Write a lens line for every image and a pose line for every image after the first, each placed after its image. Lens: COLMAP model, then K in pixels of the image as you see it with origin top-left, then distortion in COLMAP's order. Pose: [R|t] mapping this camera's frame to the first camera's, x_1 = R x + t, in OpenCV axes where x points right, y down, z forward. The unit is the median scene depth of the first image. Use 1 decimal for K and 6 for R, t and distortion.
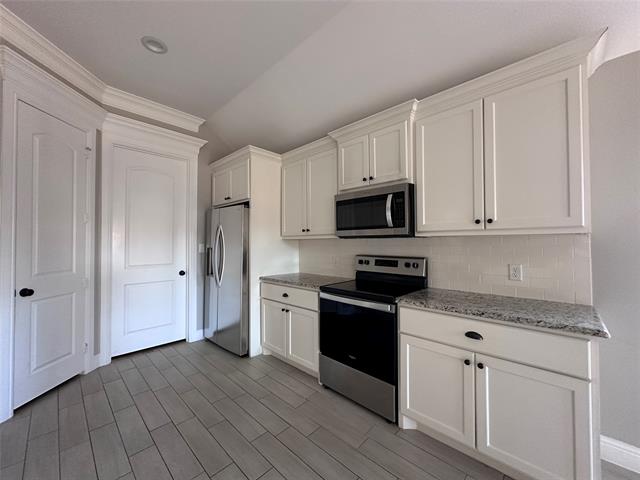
lens RADIAL K [[254.0, 0, 320.0], [0, 254.0, 240.0], [0, 0, 1]] dist [0.000279, 0.000204]
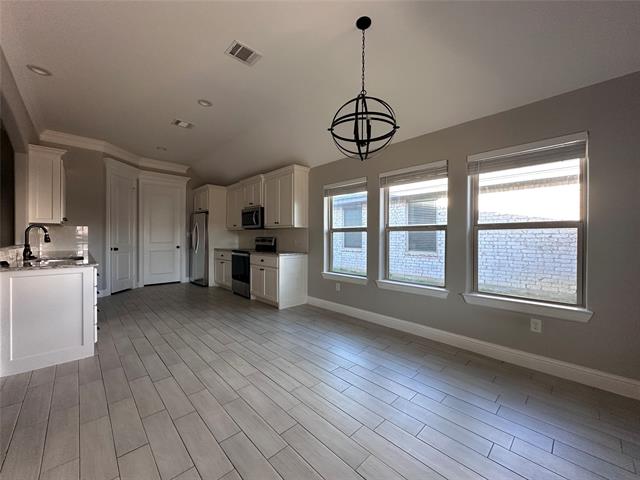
lens RADIAL K [[254.0, 0, 320.0], [0, 254.0, 240.0], [0, 0, 1]] dist [0.000279, 0.000204]
pose [[0.998786, 0.007521, -0.048674, 0.774732], [-0.006371, 0.999698, 0.023722, 0.027220], [0.048838, -0.023383, 0.998533, -1.077401]]
